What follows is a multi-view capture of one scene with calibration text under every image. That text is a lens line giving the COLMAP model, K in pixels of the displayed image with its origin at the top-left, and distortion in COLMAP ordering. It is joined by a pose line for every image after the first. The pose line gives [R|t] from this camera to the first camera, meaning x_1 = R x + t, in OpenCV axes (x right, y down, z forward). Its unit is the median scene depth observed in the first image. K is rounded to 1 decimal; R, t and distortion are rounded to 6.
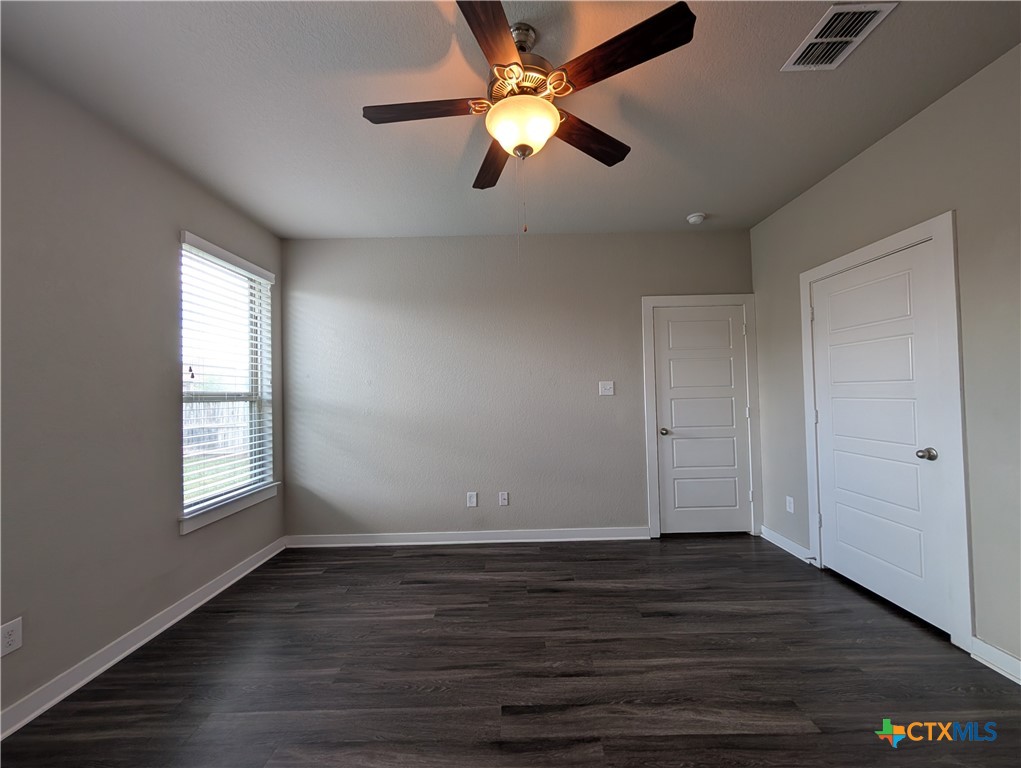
lens RADIAL K [[386.4, 0, 512.4], [0, 386.4, 385.1], [0, 0, 1]] dist [0.000586, 0.000170]
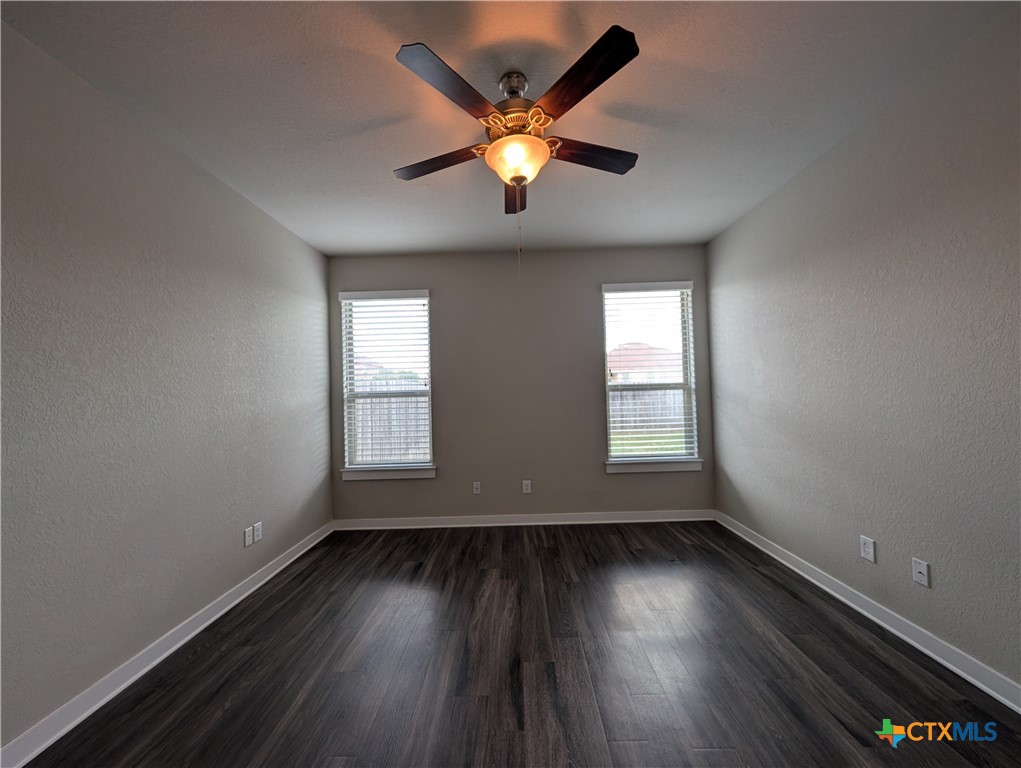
lens RADIAL K [[386.4, 0, 512.4], [0, 386.4, 385.1], [0, 0, 1]] dist [0.000586, 0.000170]
pose [[-0.005514, 0.002098, -0.999983, 0.659468], [0.052564, 0.998616, 0.001805, -0.004210], [0.998602, -0.052553, -0.005617, 0.540159]]
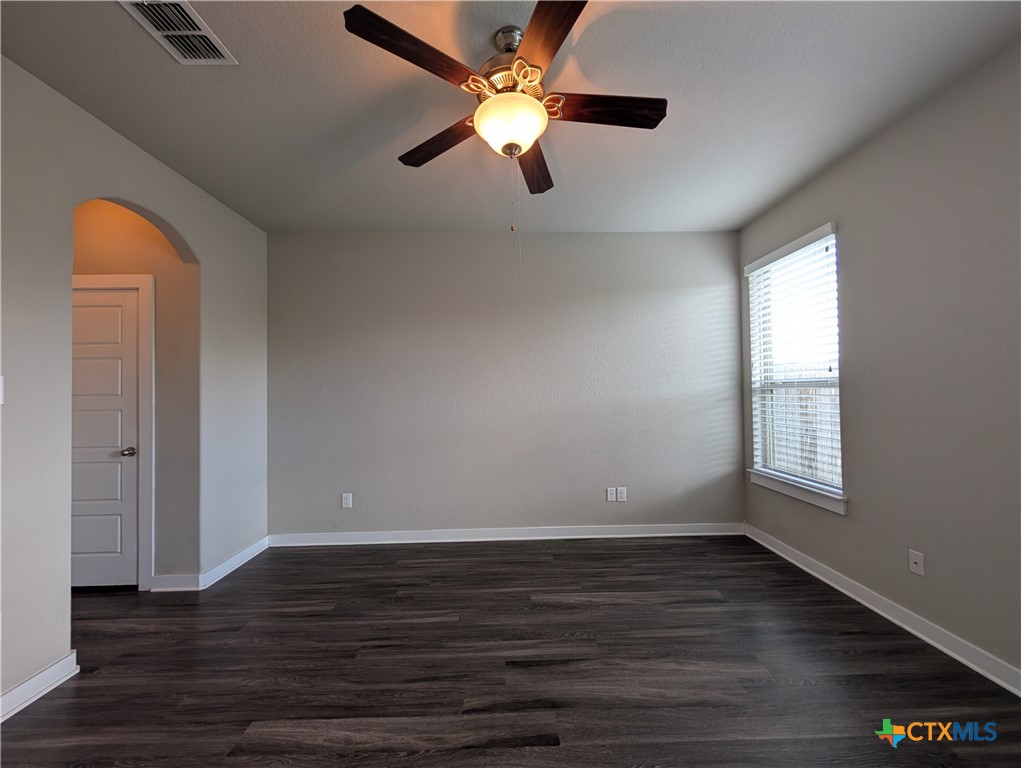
lens RADIAL K [[386.4, 0, 512.4], [0, 386.4, 385.1], [0, 0, 1]] dist [0.000586, 0.000170]
pose [[-0.998949, 0.038557, -0.024781, 0.041228], [0.039579, 0.998327, -0.042152, 0.025804], [0.023114, -0.043088, -0.998804, 1.116153]]
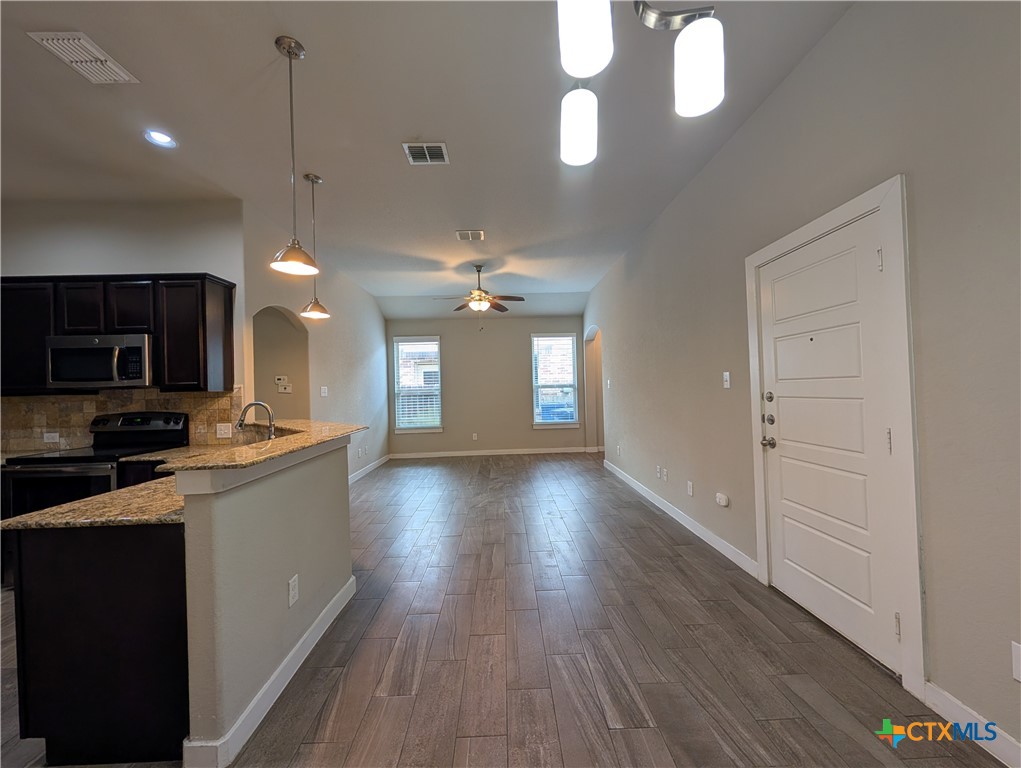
lens RADIAL K [[386.4, 0, 512.4], [0, 386.4, 385.1], [0, 0, 1]] dist [0.000586, 0.000170]
pose [[0.051056, 0.010065, -0.998645, 1.973750], [0.040126, 0.999121, 0.012121, -0.025207], [0.997889, -0.040691, 0.050607, 0.598543]]
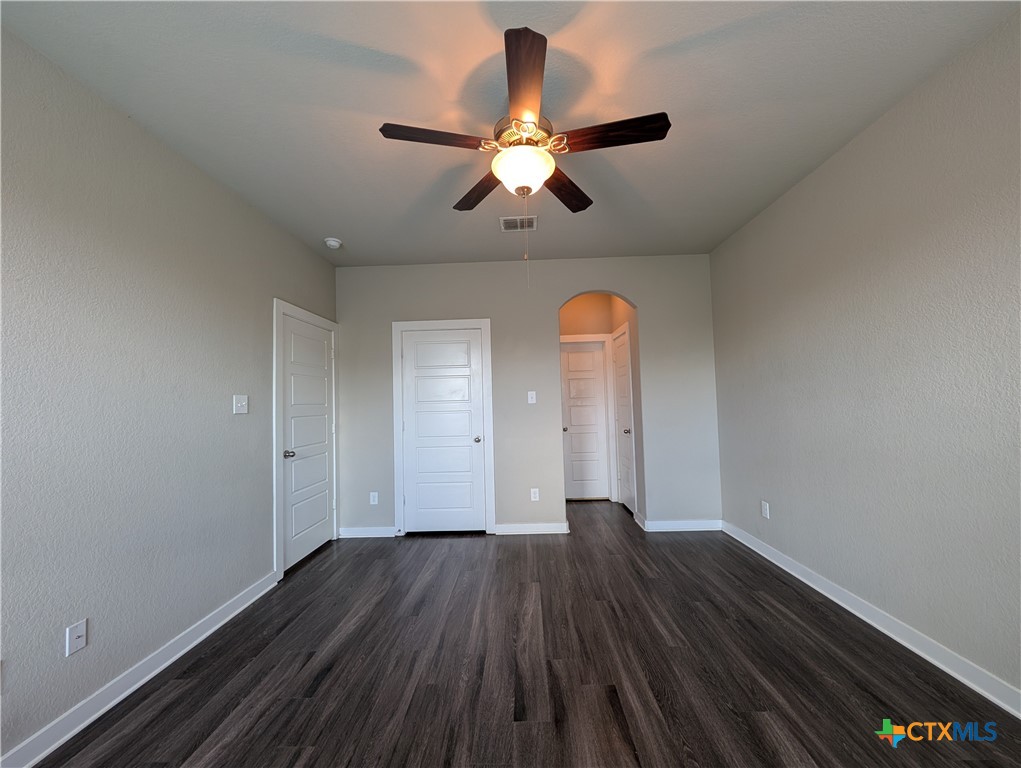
lens RADIAL K [[386.4, 0, 512.4], [0, 386.4, 385.1], [0, 0, 1]] dist [0.000586, 0.000170]
pose [[0.024579, 0.067627, 0.997408, -0.615841], [0.004374, 0.997692, -0.067754, 0.029898], [-0.999688, 0.006028, 0.024226, 0.569630]]
